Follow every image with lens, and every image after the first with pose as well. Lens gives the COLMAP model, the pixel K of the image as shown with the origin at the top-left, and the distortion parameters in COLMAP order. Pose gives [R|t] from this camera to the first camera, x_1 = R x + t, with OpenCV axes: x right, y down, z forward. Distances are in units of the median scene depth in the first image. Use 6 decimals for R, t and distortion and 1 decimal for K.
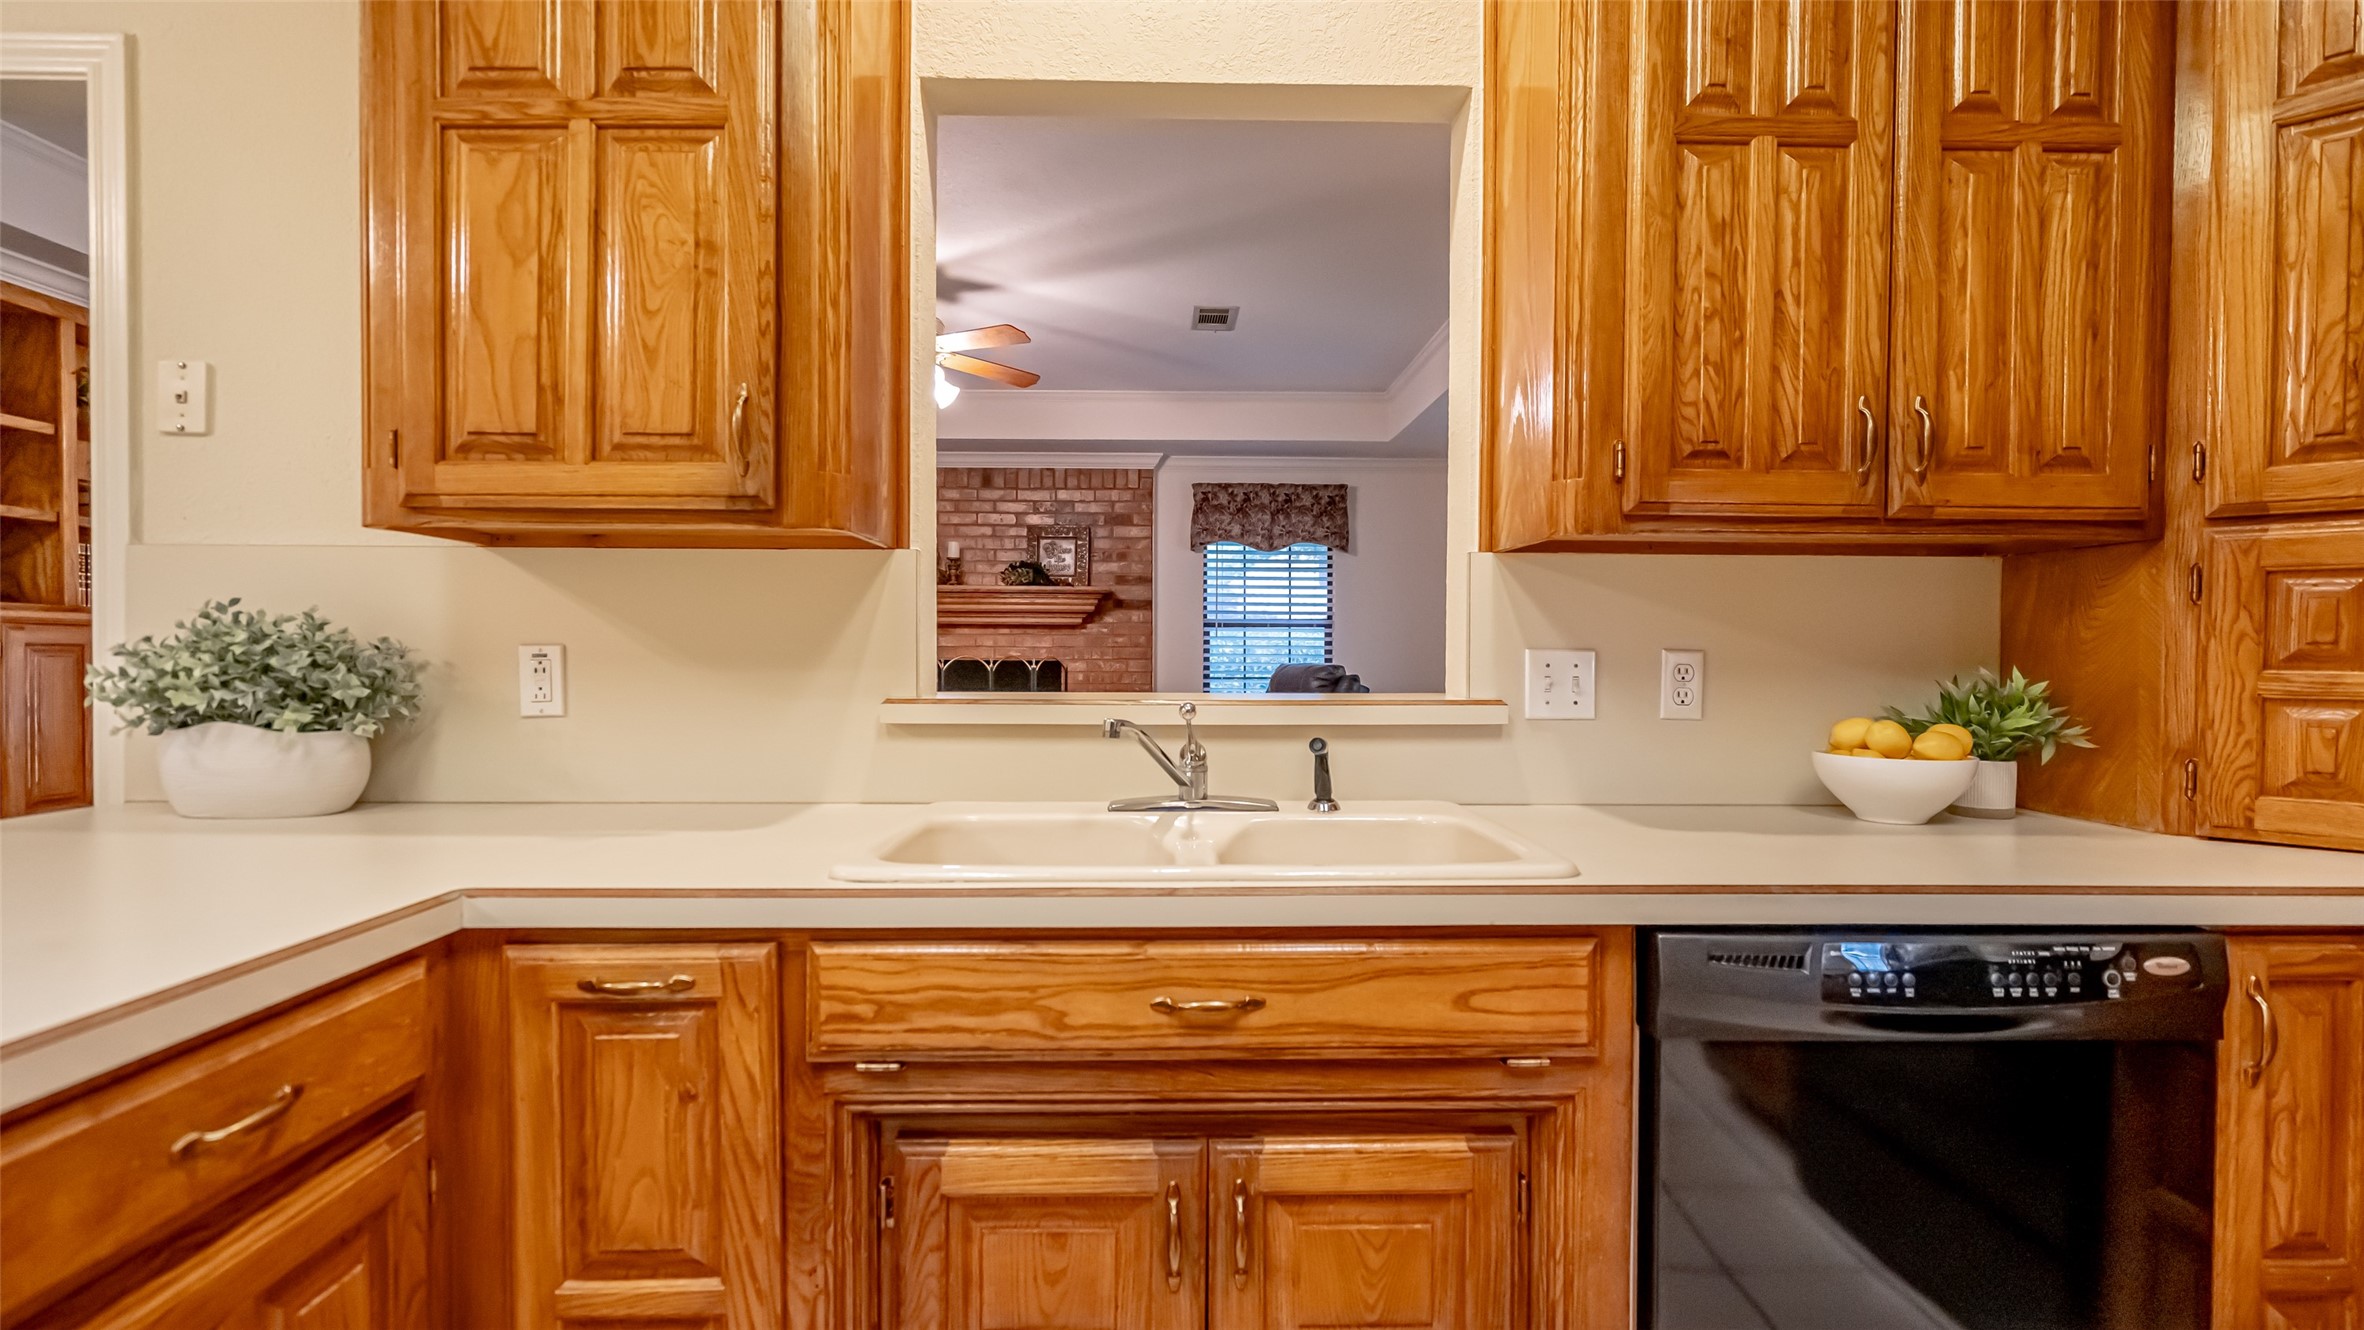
lens RADIAL K [[1038.2, 0, 1243.8], [0, 1038.2, 662.5], [0, 0, 1]] dist [-0.001772, 0.001693]
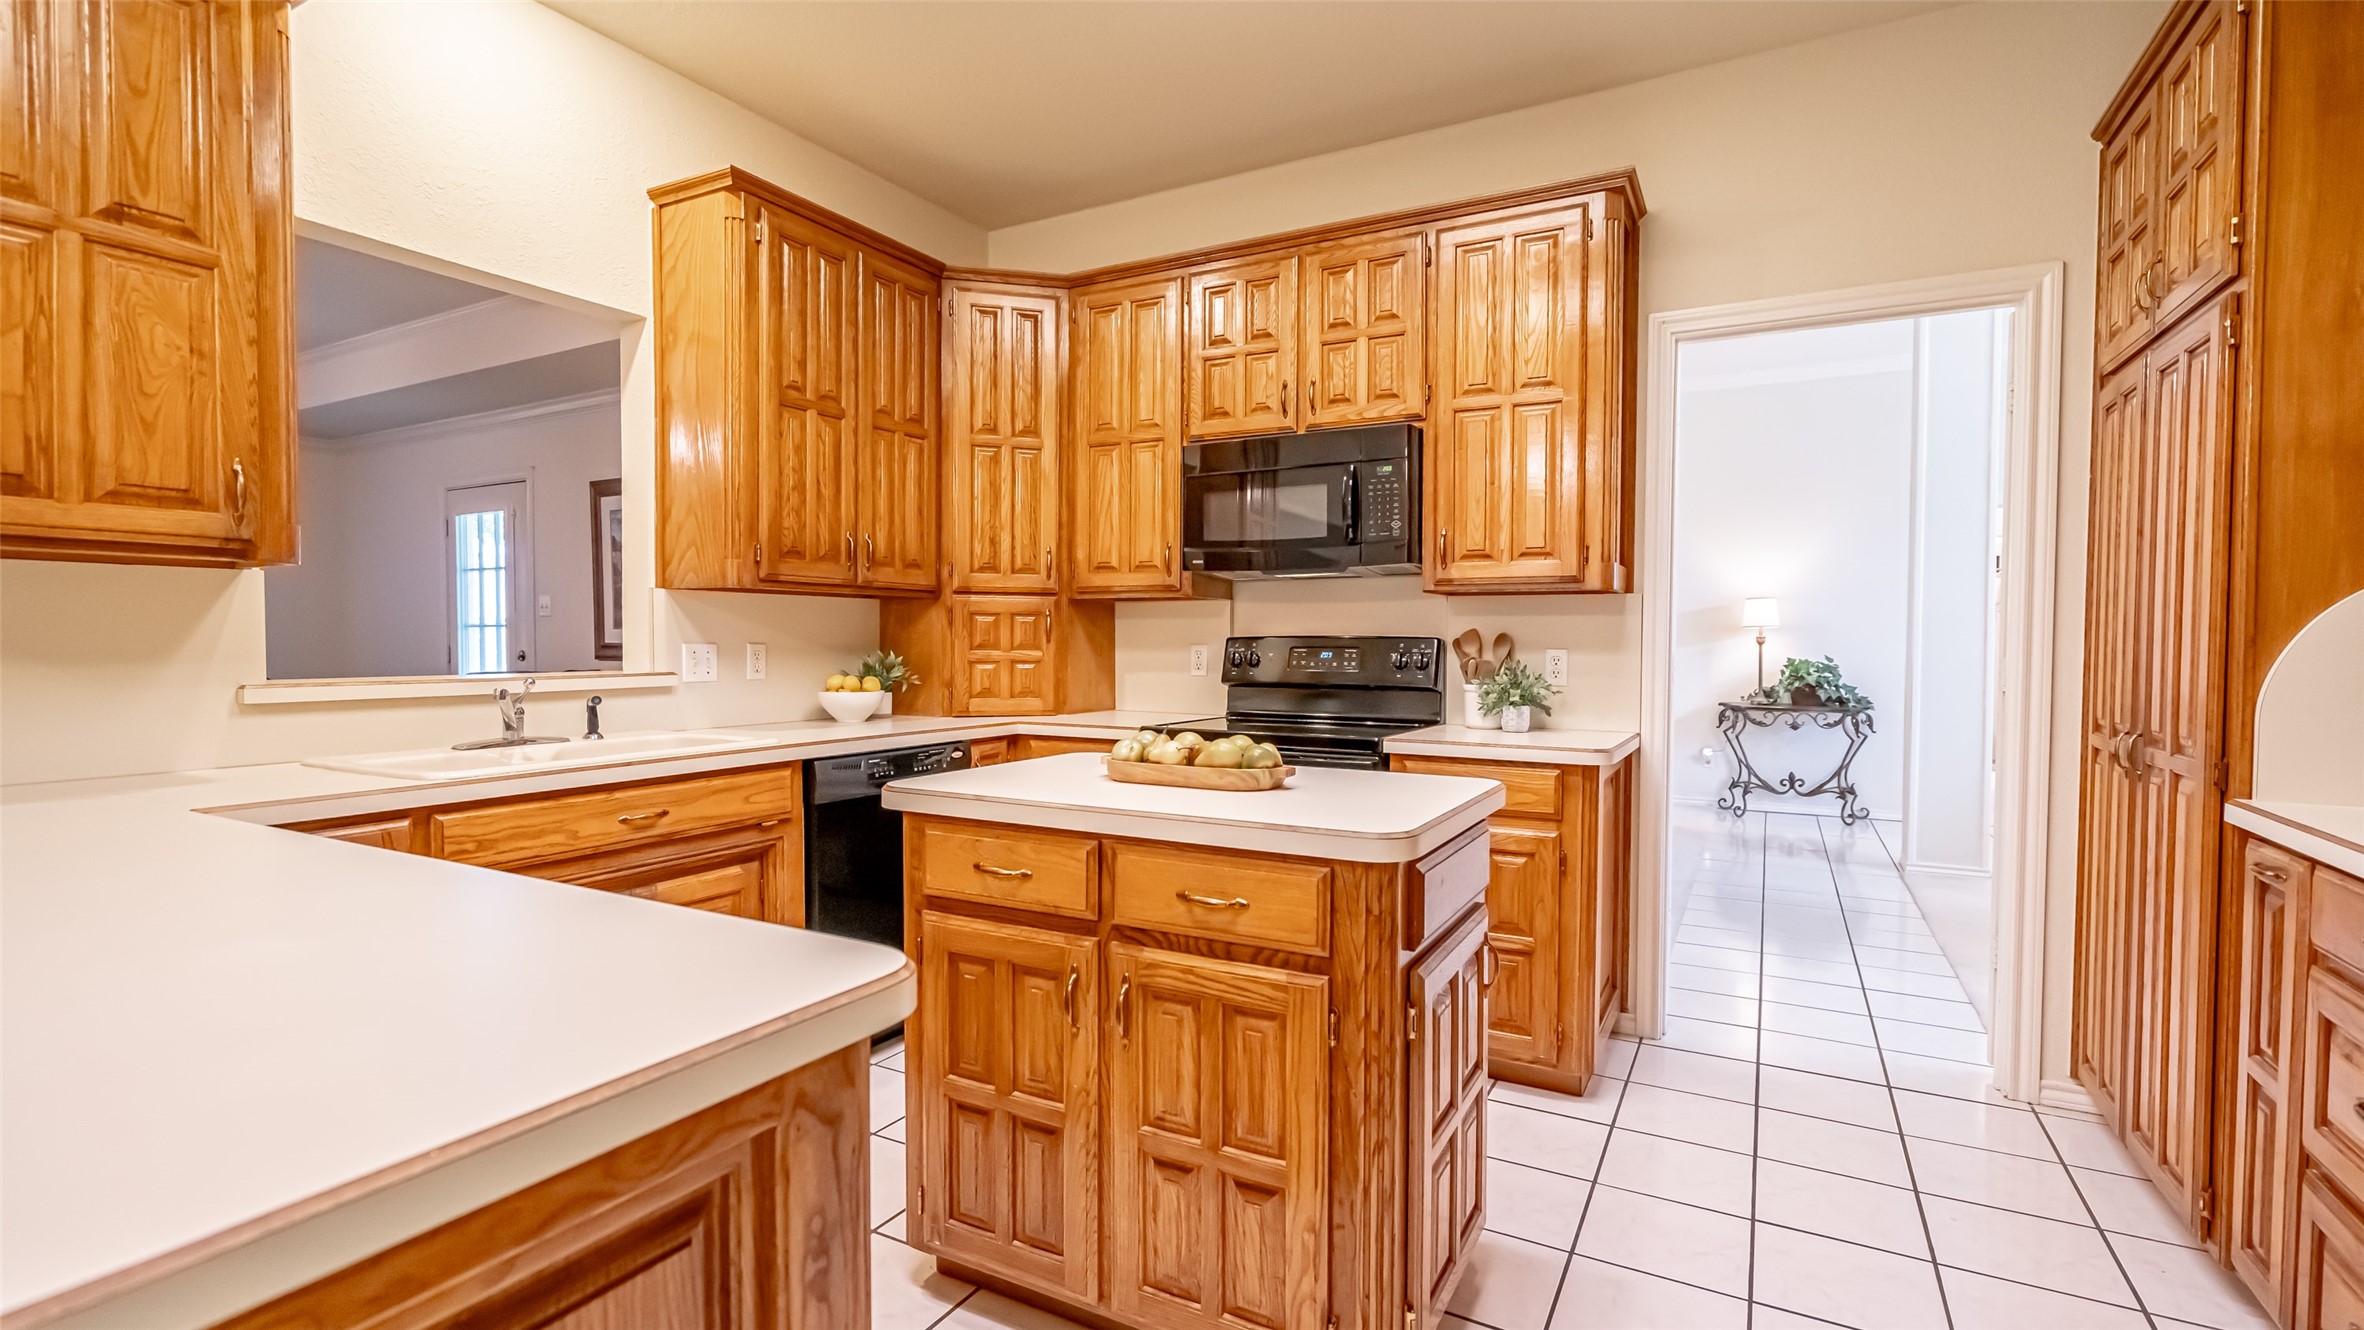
lens RADIAL K [[1069.0, 0, 1141.4], [0, 1069.0, 674.8], [0, 0, 1]] dist [-0.001024, 0.000834]
pose [[0.537130, -0.031163, 0.842923, -1.015016], [0.008378, 0.999465, 0.031612, -0.012658], [-0.843458, -0.009918, 0.537104, -0.777905]]
